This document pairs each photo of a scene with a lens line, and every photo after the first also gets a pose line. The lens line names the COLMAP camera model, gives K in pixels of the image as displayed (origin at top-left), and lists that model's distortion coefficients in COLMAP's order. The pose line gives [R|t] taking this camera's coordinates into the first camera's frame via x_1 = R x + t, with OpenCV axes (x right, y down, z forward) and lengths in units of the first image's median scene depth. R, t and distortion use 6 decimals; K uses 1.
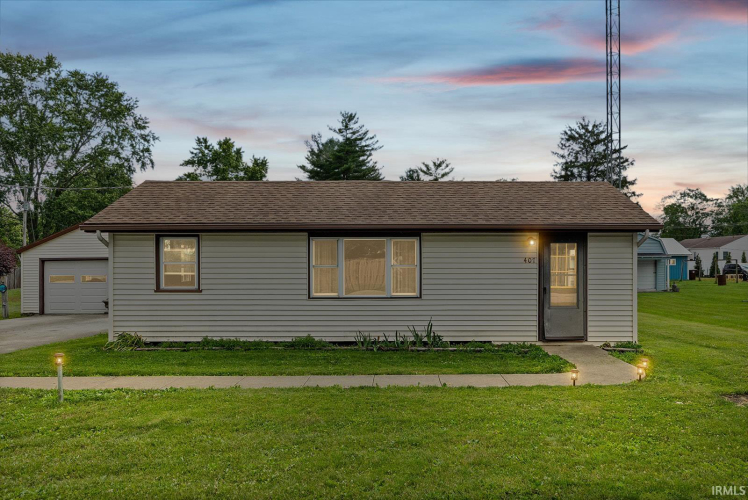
lens RADIAL K [[616.7, 0, 374.0], [0, 616.7, 250.0], [0, 0, 1]] dist [-0.009658, -0.002581]
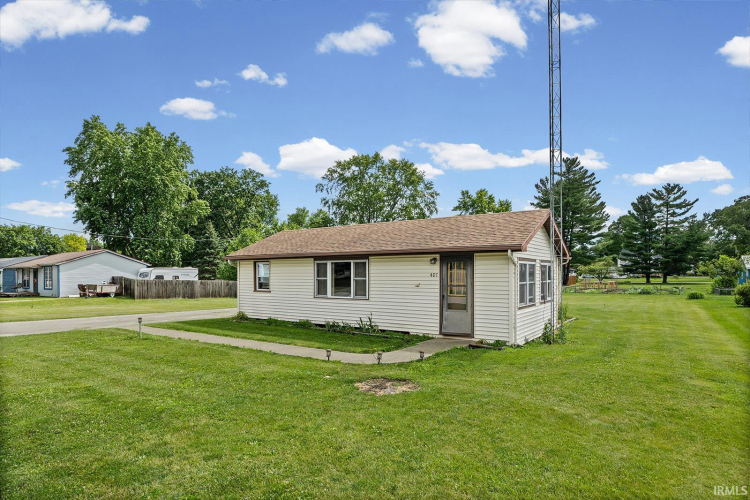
lens RADIAL K [[427.6, 0, 375.0], [0, 427.6, 250.0], [0, 0, 1]] dist [-0.000234, -0.000251]
pose [[0.810486, -0.032330, -0.584866, 0.147568], [0.012117, 0.999187, -0.038441, -0.000723], [0.585633, 0.024069, 0.810219, 0.032065]]
